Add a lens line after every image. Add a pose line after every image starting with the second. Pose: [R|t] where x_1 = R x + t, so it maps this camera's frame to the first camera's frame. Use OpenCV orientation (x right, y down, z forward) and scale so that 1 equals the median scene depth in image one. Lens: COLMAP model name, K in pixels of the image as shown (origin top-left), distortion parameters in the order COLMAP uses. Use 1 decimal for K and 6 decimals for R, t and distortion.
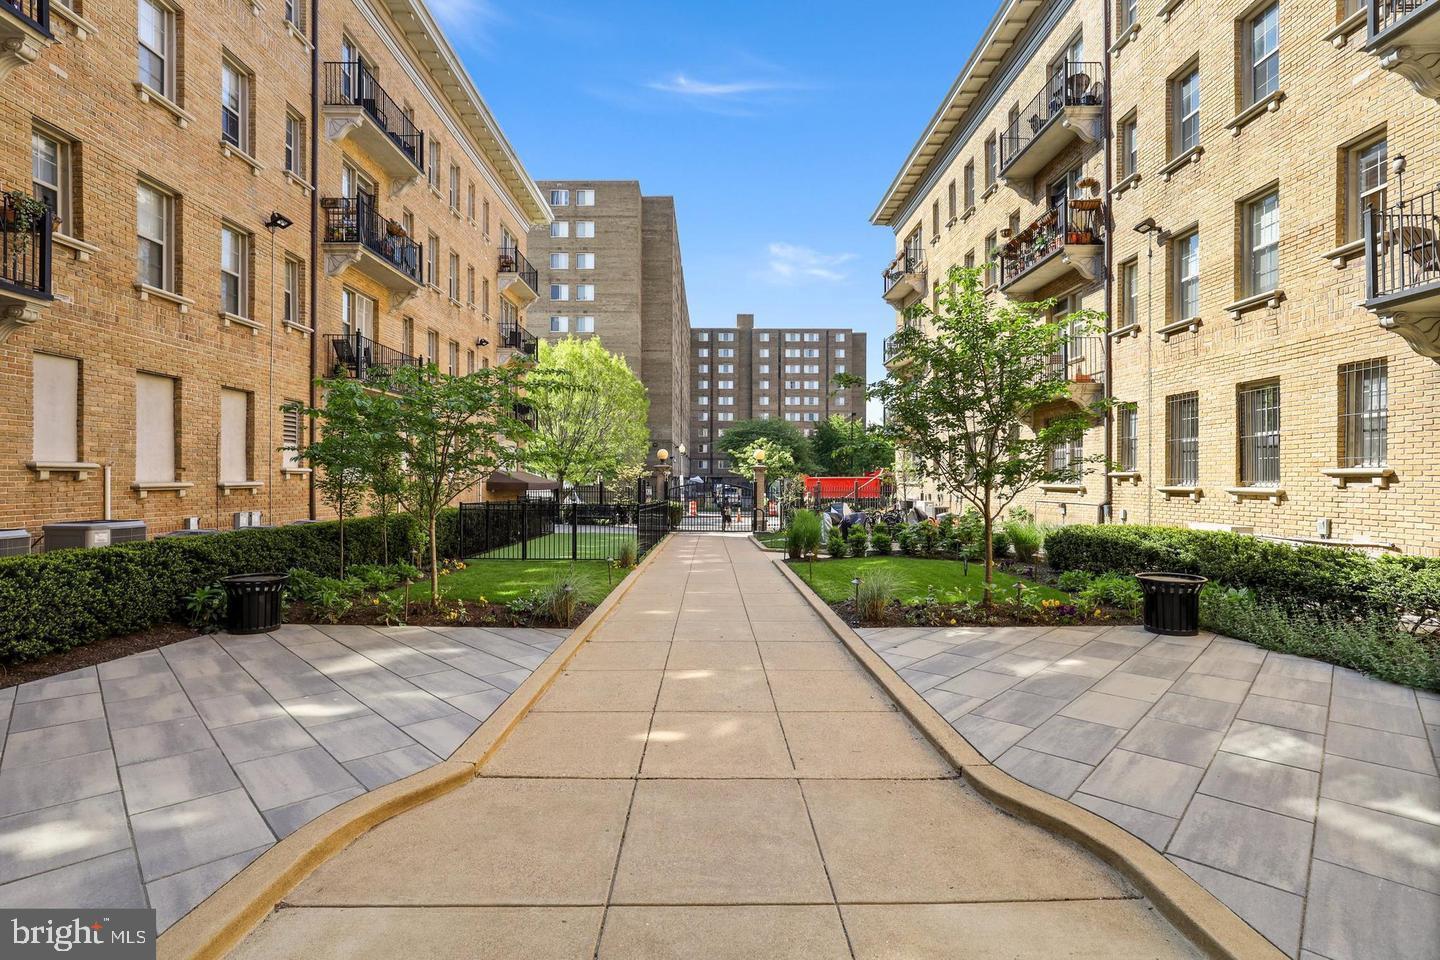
lens RADIAL K [[638.2, 0, 725.7], [0, 638.2, 476.0], [0, 0, 1]] dist [0.001986, 0.001424]
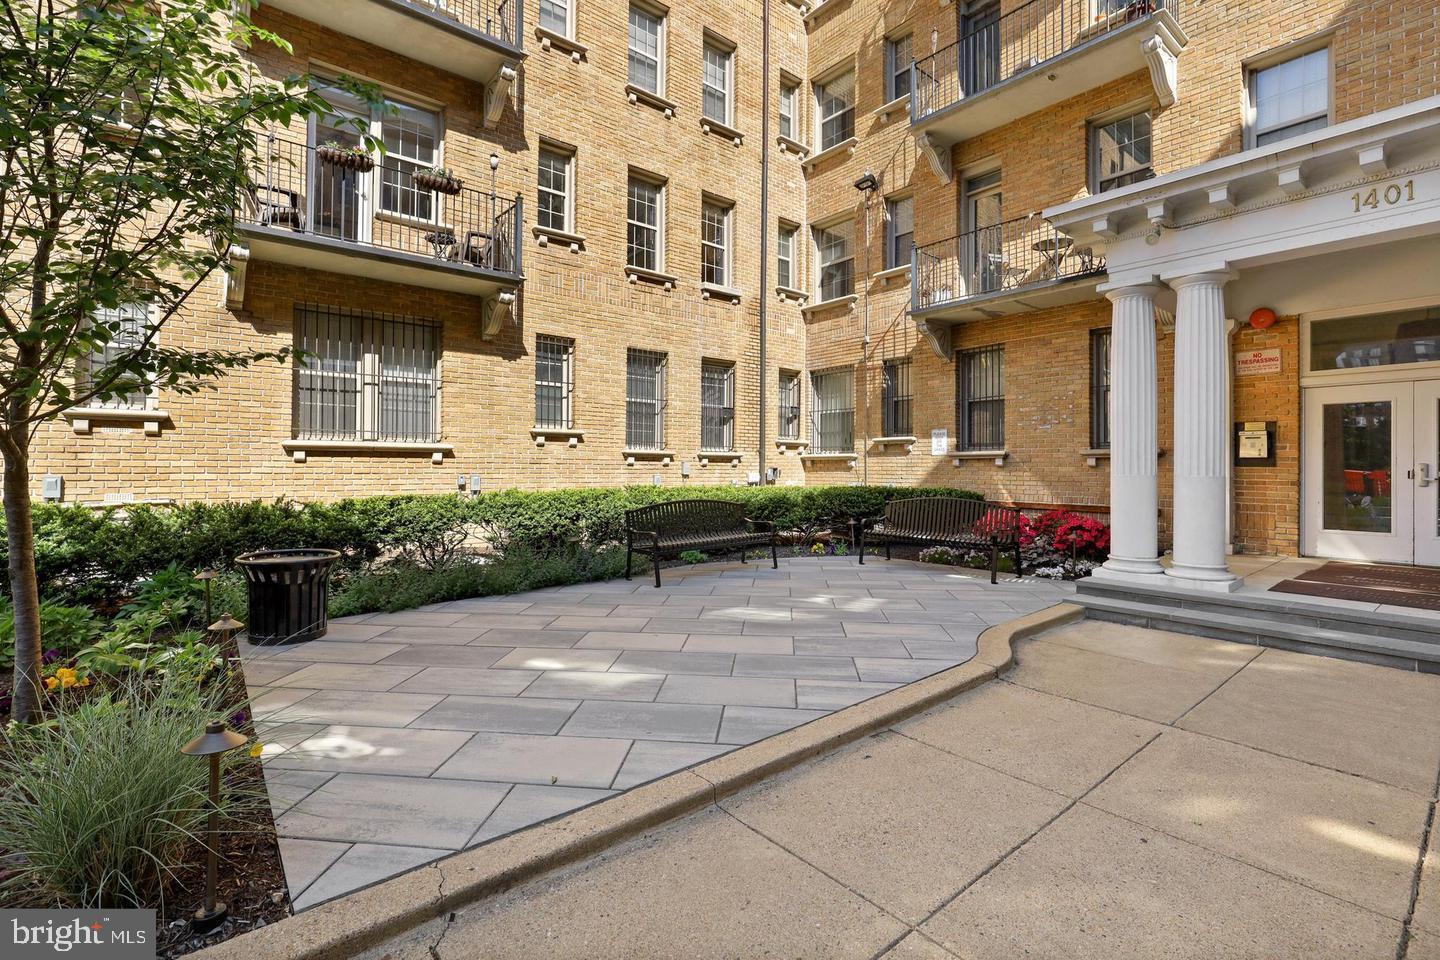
lens RADIAL K [[638.2, 0, 725.7], [0, 638.2, 476.0], [0, 0, 1]] dist [0.001986, 0.001424]
pose [[-0.610806, -0.021713, 0.791483, -0.146824], [-0.010288, 0.999757, 0.019487, 0.075219], [-0.791714, 0.003760, -0.610881, 1.414019]]
